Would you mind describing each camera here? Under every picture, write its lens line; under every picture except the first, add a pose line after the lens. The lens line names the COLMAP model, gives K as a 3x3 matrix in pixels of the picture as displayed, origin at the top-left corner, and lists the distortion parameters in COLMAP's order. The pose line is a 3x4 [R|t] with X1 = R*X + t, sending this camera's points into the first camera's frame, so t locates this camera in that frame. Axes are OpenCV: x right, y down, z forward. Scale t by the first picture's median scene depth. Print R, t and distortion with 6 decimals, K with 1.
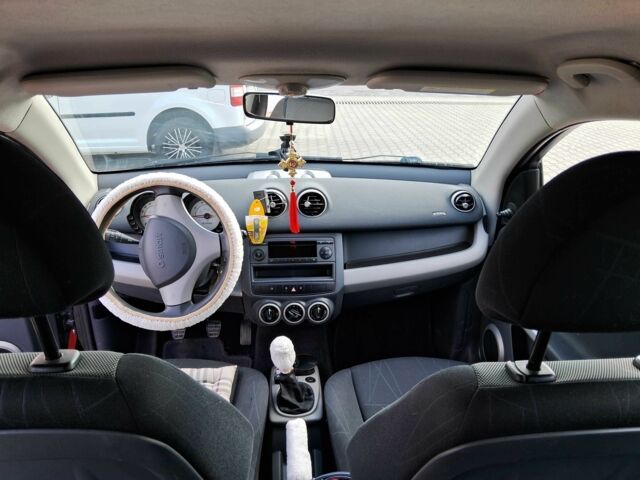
lens RADIAL K [[704.6, 0, 320.6], [0, 704.6, 242.8], [0, 0, 1]] dist [0.087493, -0.267479]
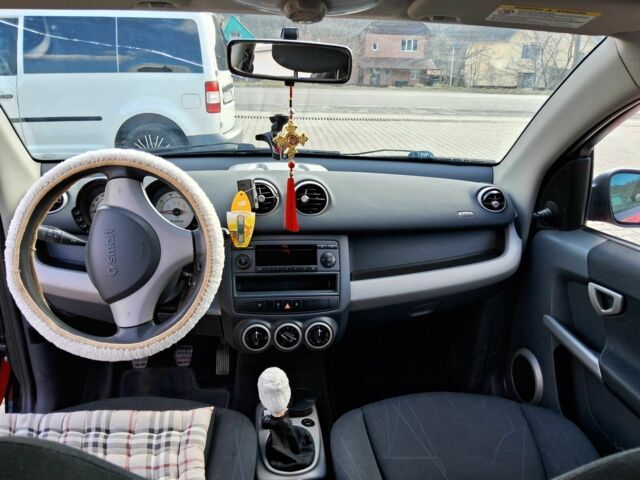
lens RADIAL K [[624.7, 0, 322.7], [0, 624.7, 240.9], [0, 0, 1]] dist [0.075334, -0.303995]
pose [[0.997937, 0.007403, 0.063769, -0.043999], [-0.004439, 0.998909, -0.046498, 0.025900], [-0.064044, 0.046120, 0.996881, 0.300863]]
